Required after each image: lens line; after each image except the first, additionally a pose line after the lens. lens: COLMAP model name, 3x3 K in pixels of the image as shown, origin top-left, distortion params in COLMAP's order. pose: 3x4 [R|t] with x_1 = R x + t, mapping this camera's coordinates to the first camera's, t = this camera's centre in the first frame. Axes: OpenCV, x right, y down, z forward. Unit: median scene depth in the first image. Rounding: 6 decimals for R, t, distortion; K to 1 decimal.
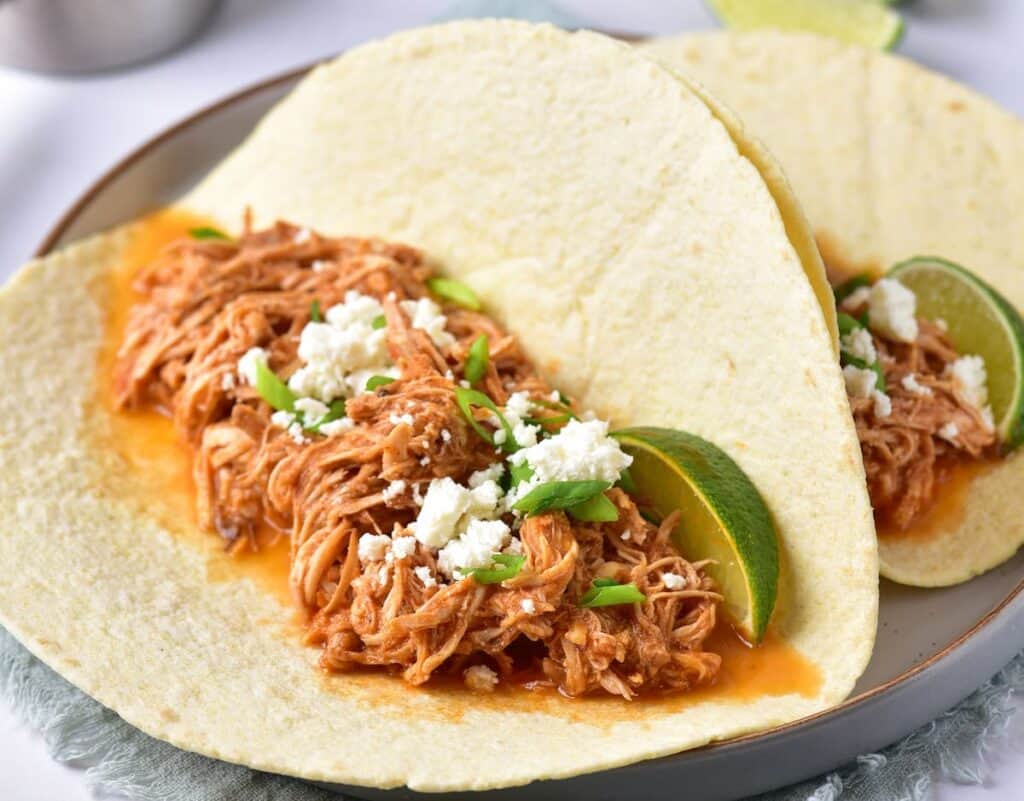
lens RADIAL K [[4995.8, 0, 507.6], [0, 4995.8, 396.4], [0, 0, 1]] dist [0.034829, 0.000000]
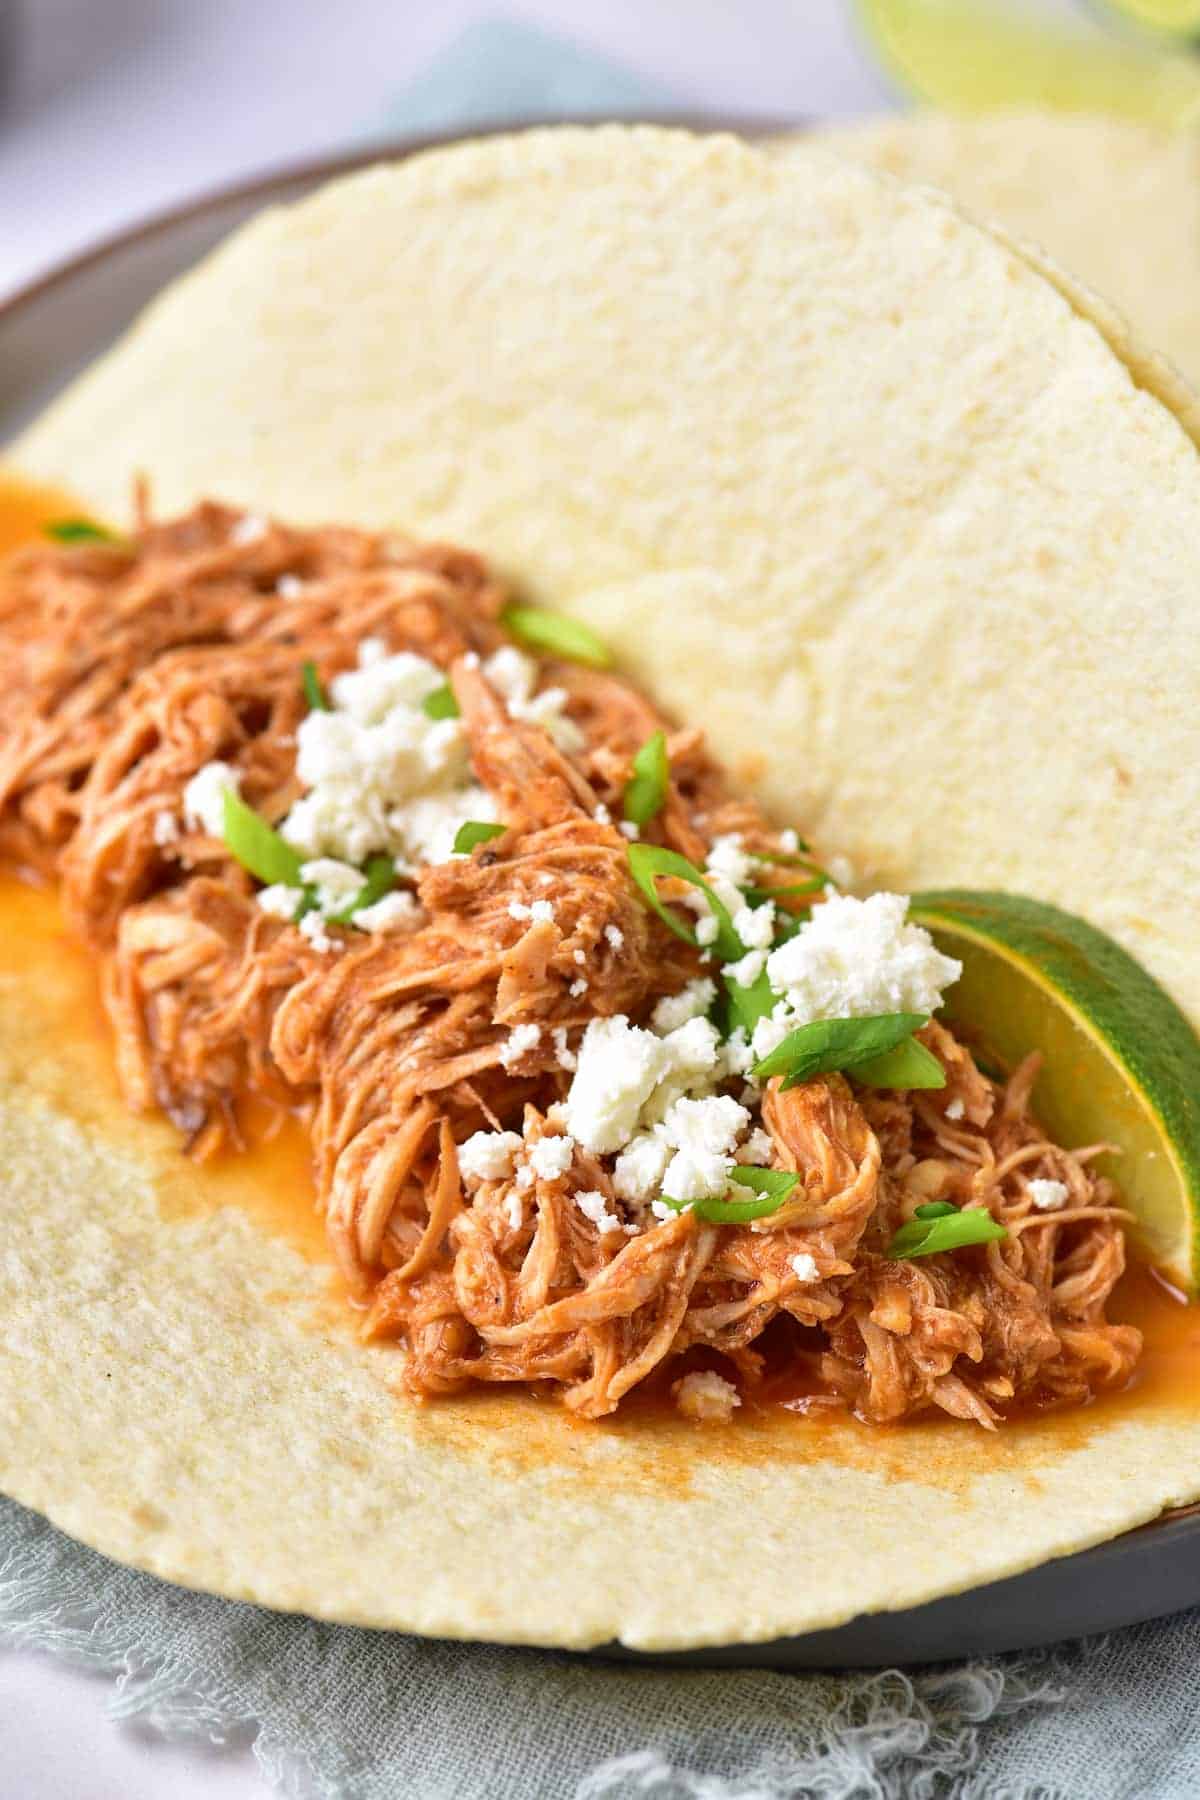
lens RADIAL K [[6400.9, 0, 599.6], [0, 6400.9, 915.0], [0, 0, 1]] dist [-0.064595, 0.000000]
pose [[0.992289, -0.039350, 0.117536, -0.092213], [0.029052, 0.995690, 0.088078, -0.053547], [-0.120496, -0.083984, 0.989155, 0.322843]]
